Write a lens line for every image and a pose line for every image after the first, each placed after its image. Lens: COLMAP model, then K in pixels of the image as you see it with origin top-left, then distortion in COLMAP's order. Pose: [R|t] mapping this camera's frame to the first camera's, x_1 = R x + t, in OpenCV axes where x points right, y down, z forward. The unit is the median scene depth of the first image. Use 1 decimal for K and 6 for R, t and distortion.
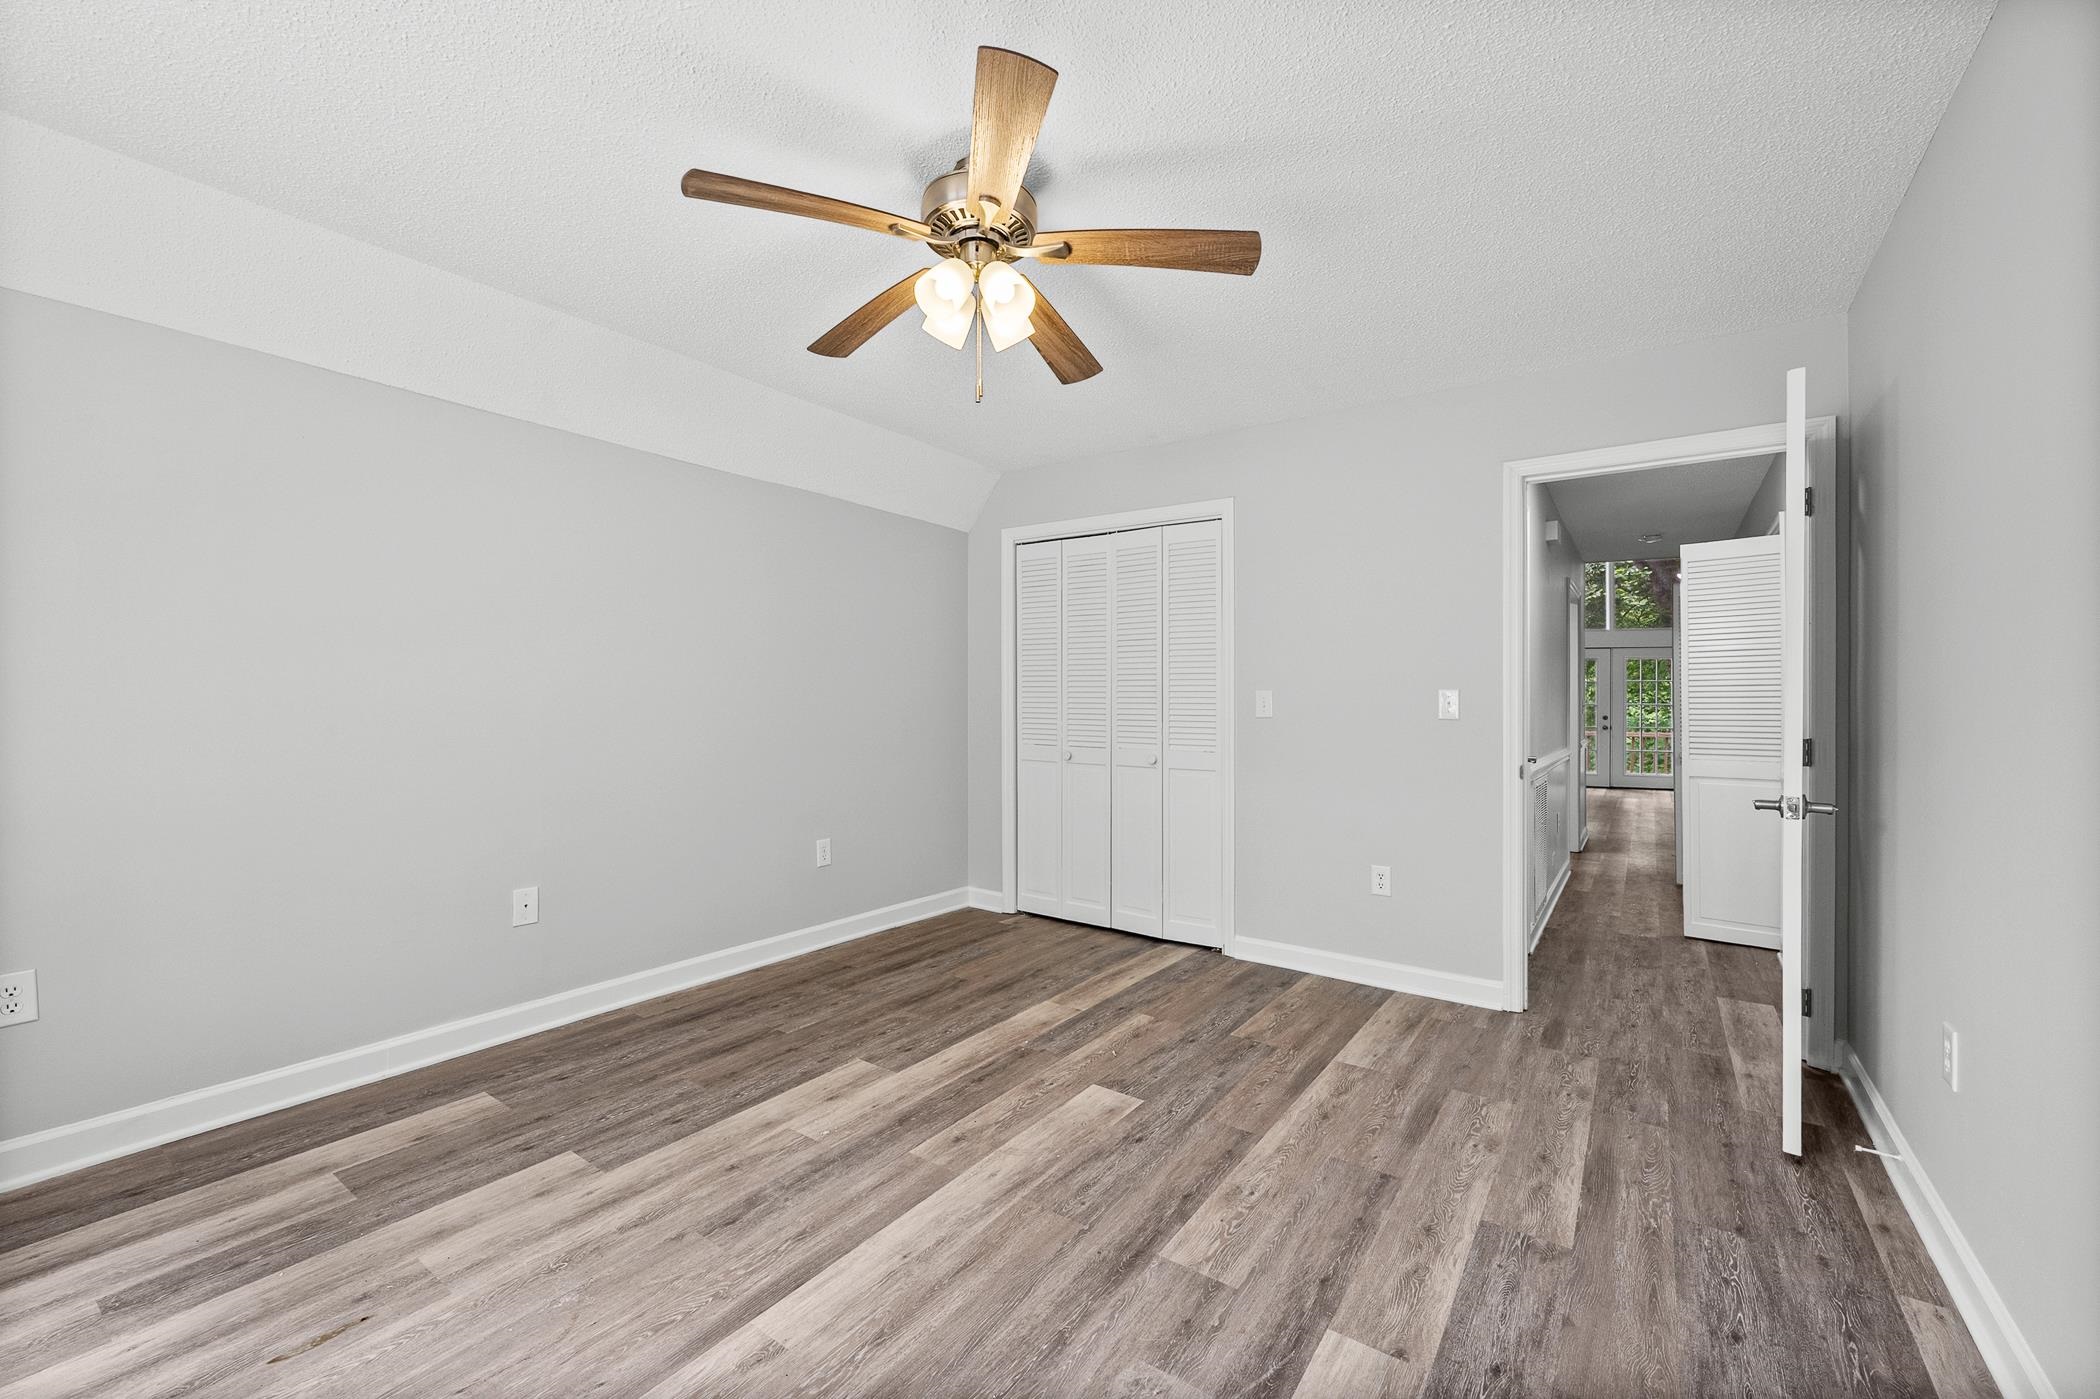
lens RADIAL K [[828.5, 0, 1043.1], [0, 828.5, 698.5], [0, 0, 1]] dist [0.002754, -0.000478]
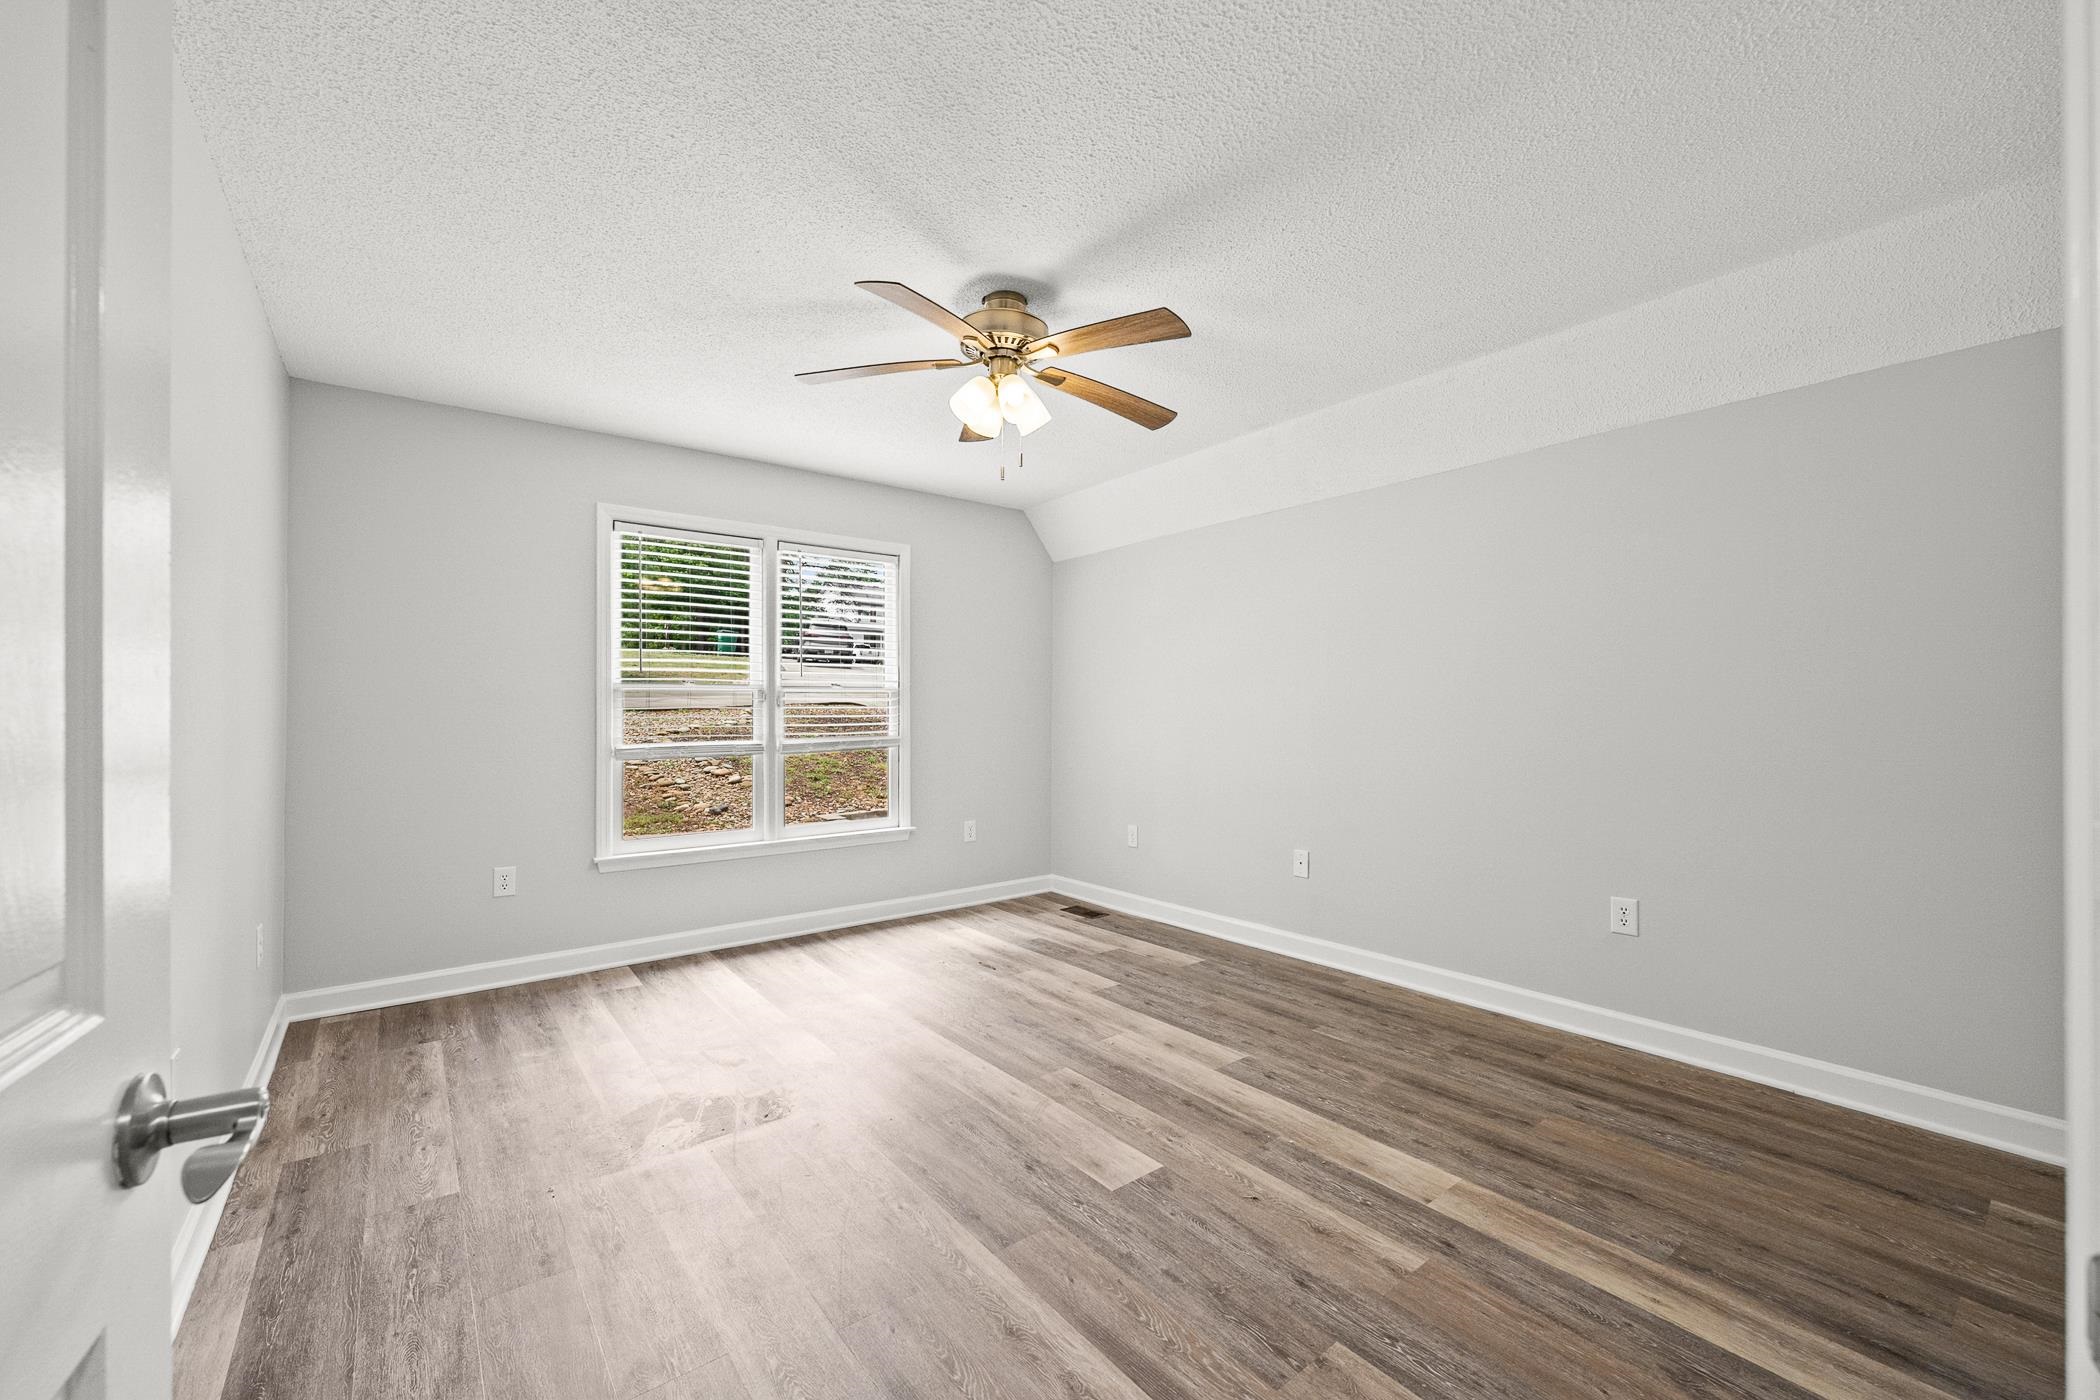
lens RADIAL K [[828.5, 0, 1048.2], [0, 828.5, 708.2], [0, 0, 1]] dist [0.002754, -0.000478]
pose [[-0.270901, -0.009732, -0.962558, 0.824449], [0.006972, 0.999903, -0.012071, 0.015409], [0.962582, -0.009981, -0.270807, 1.029615]]
